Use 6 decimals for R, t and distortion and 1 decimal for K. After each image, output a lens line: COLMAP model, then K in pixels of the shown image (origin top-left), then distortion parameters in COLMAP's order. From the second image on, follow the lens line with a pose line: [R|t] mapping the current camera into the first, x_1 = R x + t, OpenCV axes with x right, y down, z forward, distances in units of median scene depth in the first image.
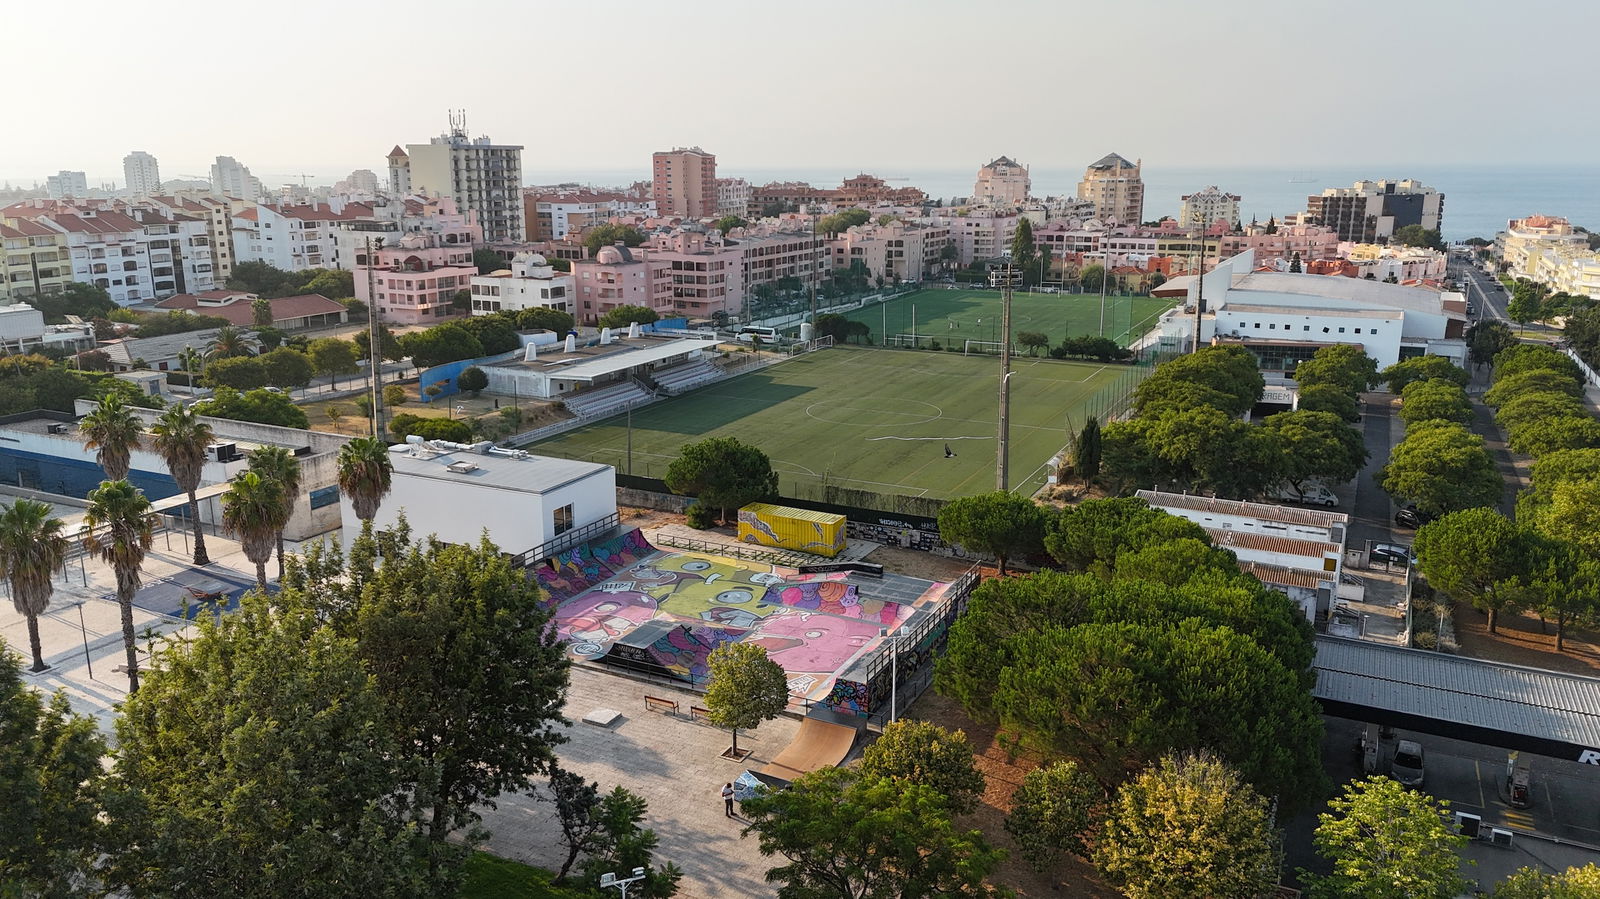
lens RADIAL K [[1177.0, 0, 803.5], [0, 1177.0, 449.6], [0, 0, 1]] dist [0.087771, -0.096780]
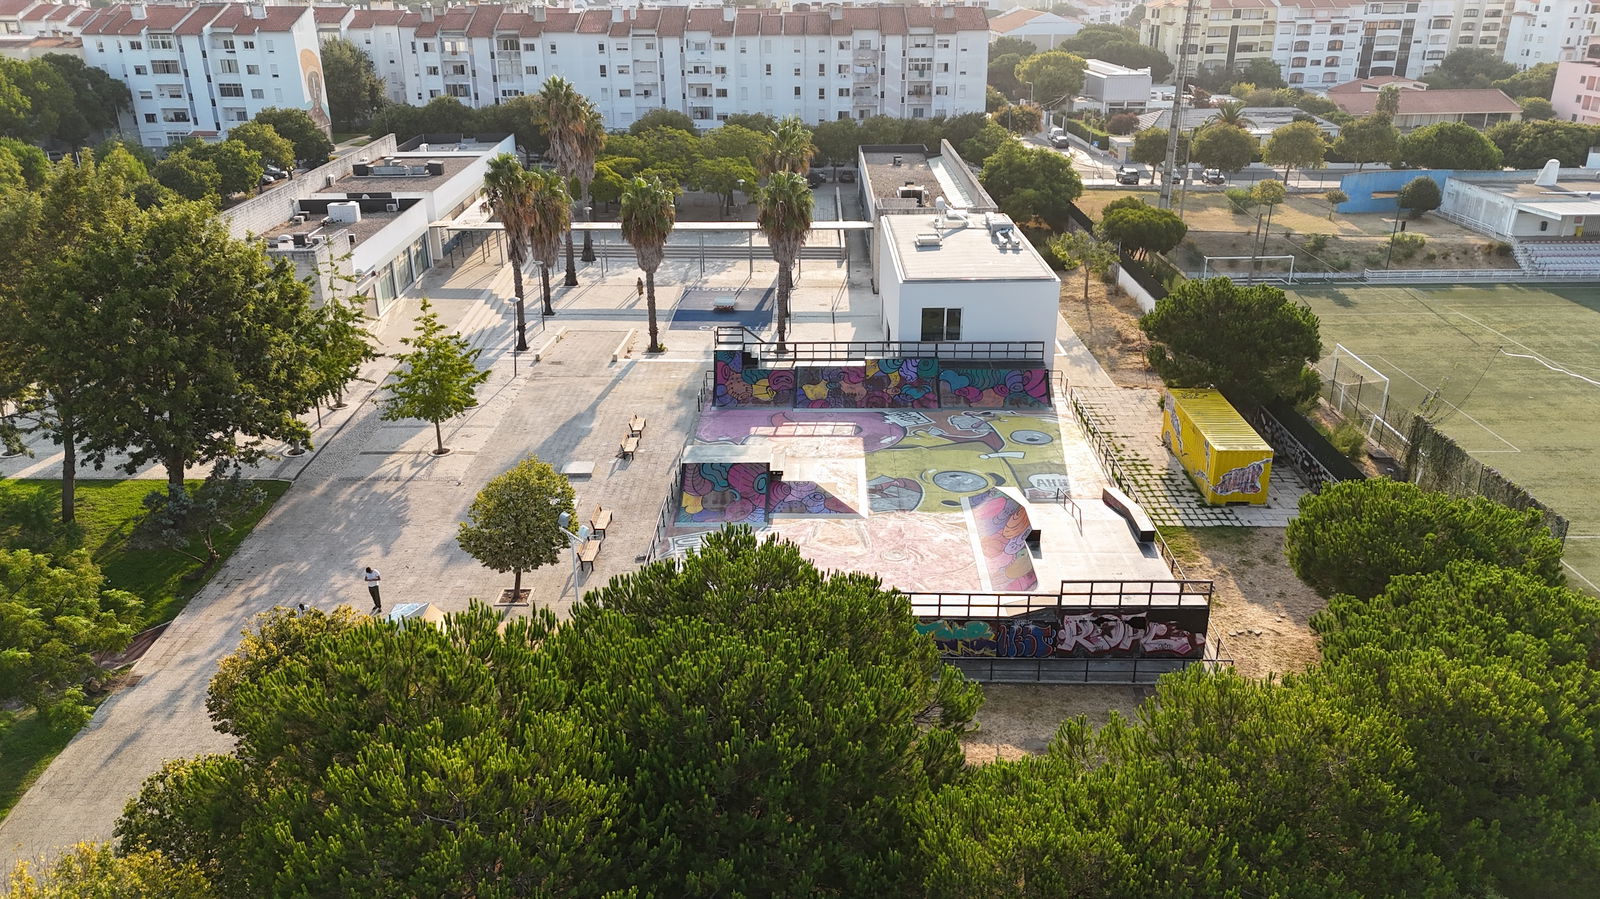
lens RADIAL K [[1152.7, 0, 776.3], [0, 1152.7, 465.3], [0, 0, 1]] dist [0.085685, -0.085307]
pose [[0.413715, 0.349541, -0.840631, 0.226198], [-0.206453, 0.935324, 0.287310, -0.027005], [0.886689, 0.054687, 0.459121, 0.292727]]
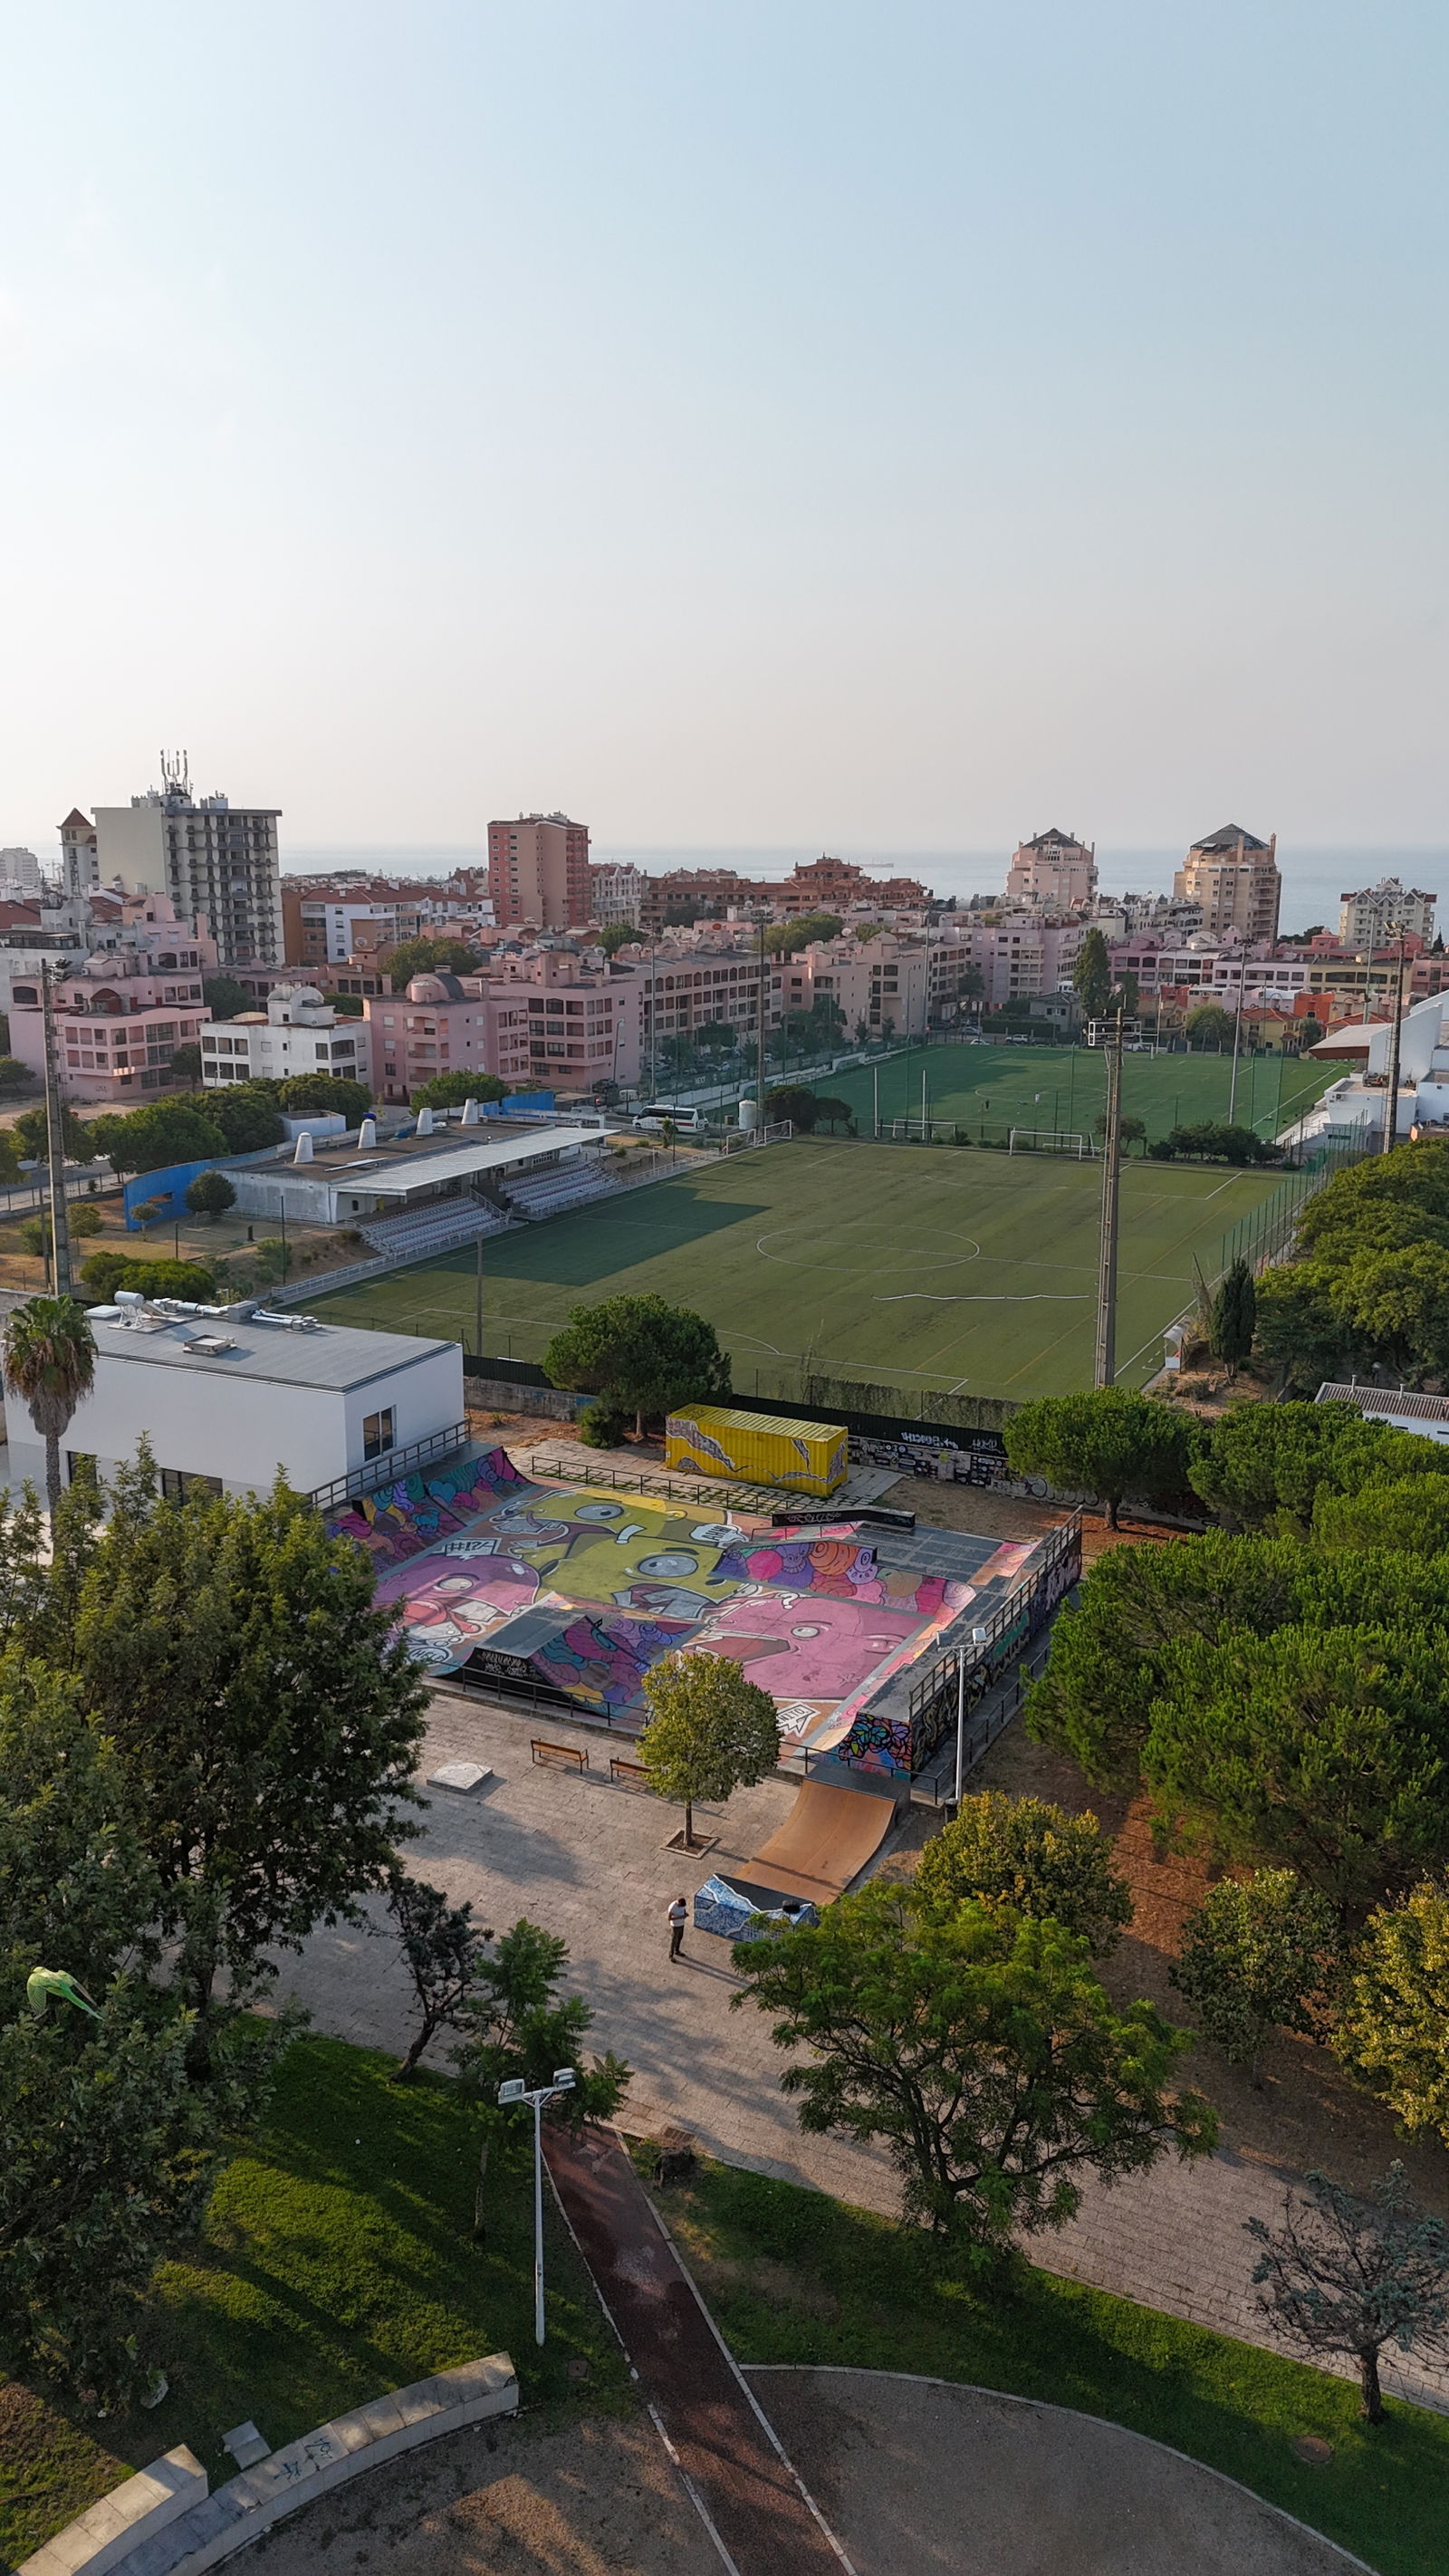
lens RADIAL K [[1894.8, 0, 725.4], [0, 1894.8, 1295.4], [0, 0, 1]] dist [0.087771, -0.096780]
pose [[0.999995, 0.002378, 0.002189, -0.015652], [-0.002372, 0.999994, -0.002337, -0.004769], [-0.002194, 0.002332, 0.999995, 0.018417]]
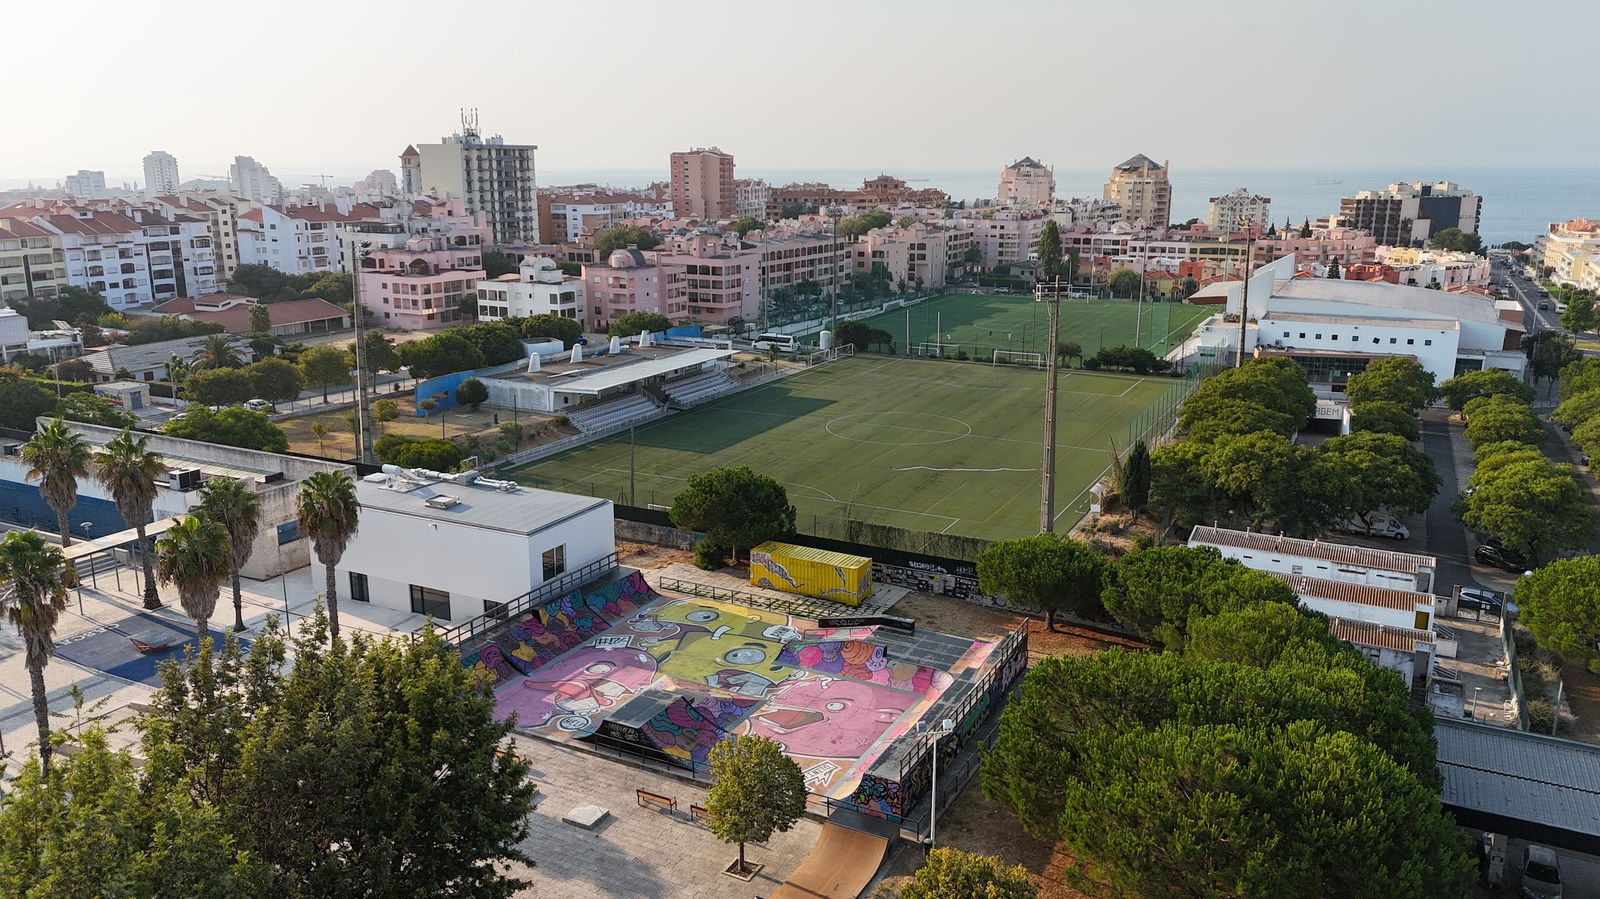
lens RADIAL K [[1177.0, 0, 803.5], [0, 1177.0, 449.6], [0, 0, 1]] dist [0.087771, -0.096780]
pose [[0.999871, 0.005578, -0.015059, -0.001358], [-0.005588, 0.999984, -0.000634, -0.013902], [0.015055, 0.000718, 0.999886, 0.060235]]
